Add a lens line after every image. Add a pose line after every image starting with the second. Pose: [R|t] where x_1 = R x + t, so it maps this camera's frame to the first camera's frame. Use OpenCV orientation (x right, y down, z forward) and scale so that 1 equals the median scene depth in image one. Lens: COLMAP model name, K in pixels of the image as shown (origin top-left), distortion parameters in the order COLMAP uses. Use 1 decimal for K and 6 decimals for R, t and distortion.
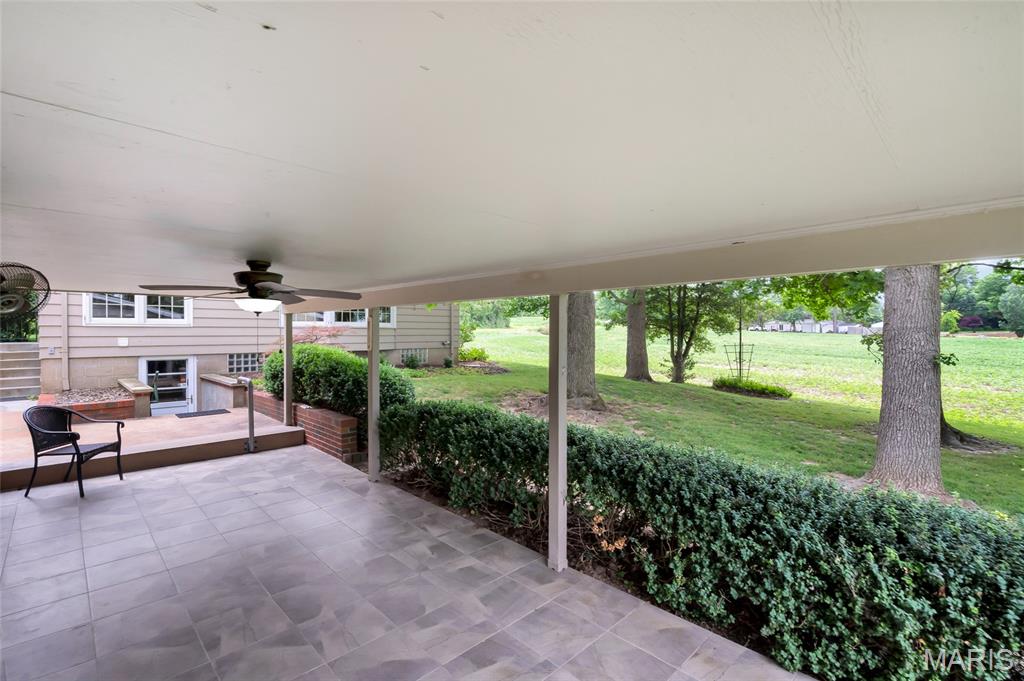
lens RADIAL K [[472.4, 0, 512.0], [0, 472.4, 340.5], [0, 0, 1]] dist [0.000378, 0.000071]
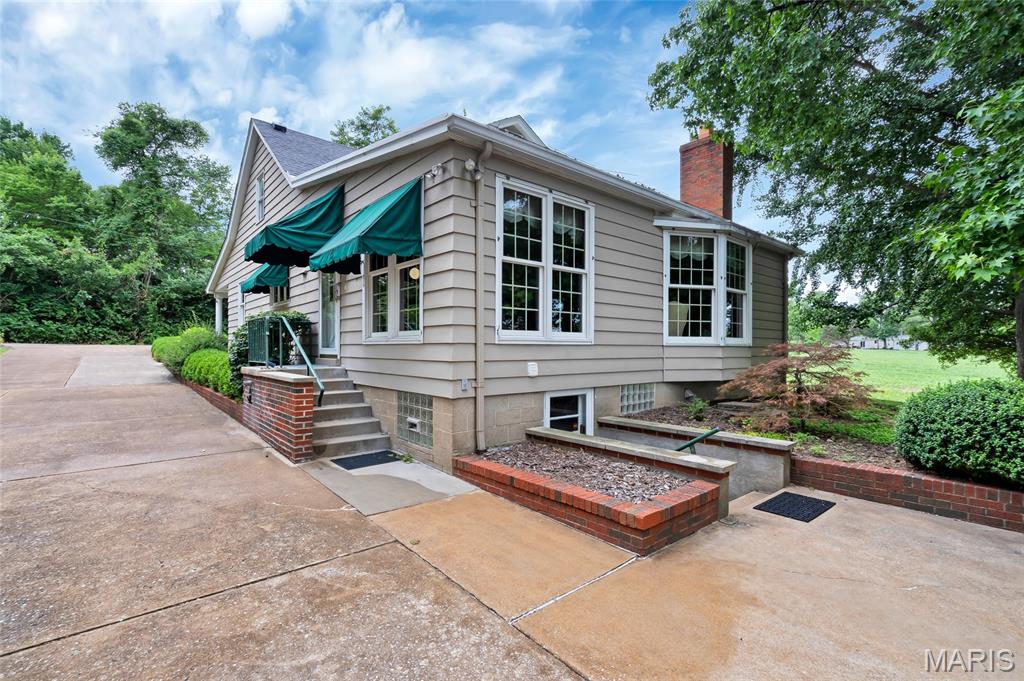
lens RADIAL K [[472.4, 0, 512.0], [0, 472.4, 340.5], [0, 0, 1]] dist [0.000378, 0.000071]
pose [[0.997977, 0.002281, -0.063529, -0.743707], [-0.004386, 0.999445, -0.033015, -0.012749], [0.063419, 0.033227, 0.997434, 0.338360]]
